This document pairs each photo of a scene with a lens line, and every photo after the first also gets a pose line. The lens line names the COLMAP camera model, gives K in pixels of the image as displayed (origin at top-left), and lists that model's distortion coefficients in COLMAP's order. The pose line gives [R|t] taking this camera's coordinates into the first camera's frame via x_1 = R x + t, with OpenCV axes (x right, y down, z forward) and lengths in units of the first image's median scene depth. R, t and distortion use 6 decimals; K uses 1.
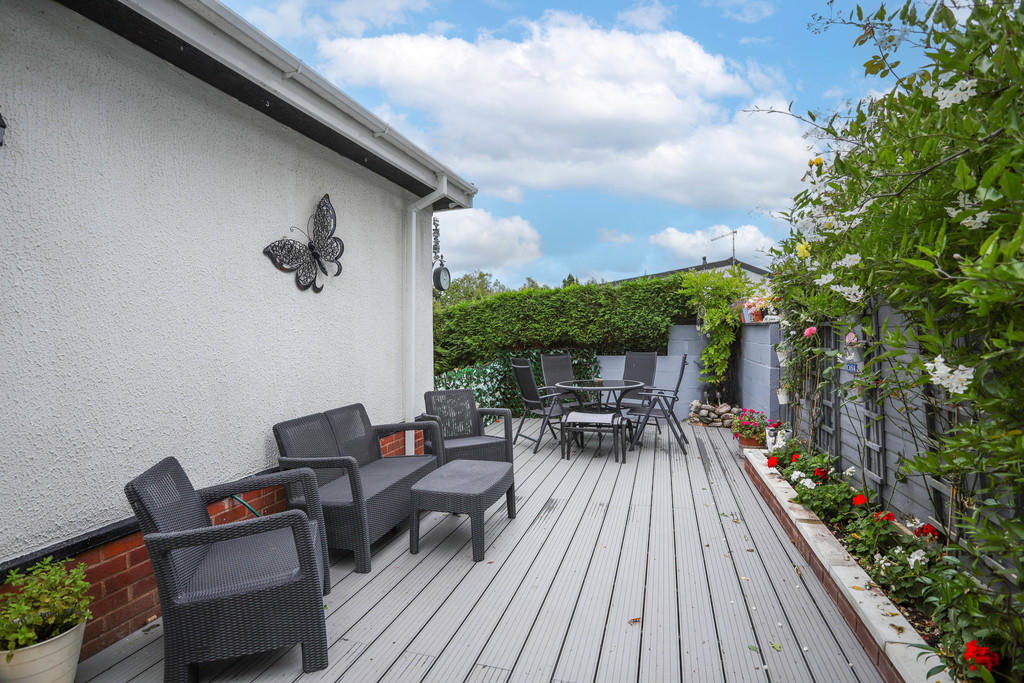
lens RADIAL K [[519.9, 0, 514.2], [0, 519.9, 348.5], [0, 0, 1]] dist [0.039616, 0.000531]
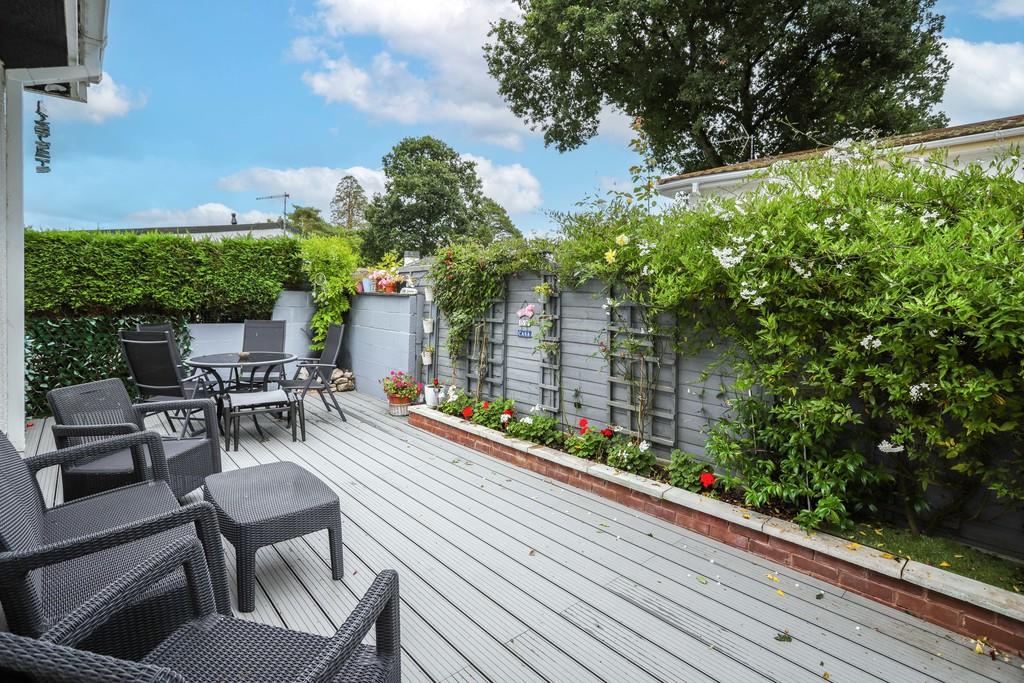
lens RADIAL K [[525.9, 0, 512.0], [0, 525.9, 341.5], [0, 0, 1]] dist [-0.067279, 0.000136]
pose [[0.531998, -0.037666, 0.845907, -0.286464], [-0.010439, 0.998642, 0.051032, -0.005905], [-0.846681, -0.035980, 0.530883, 0.162258]]
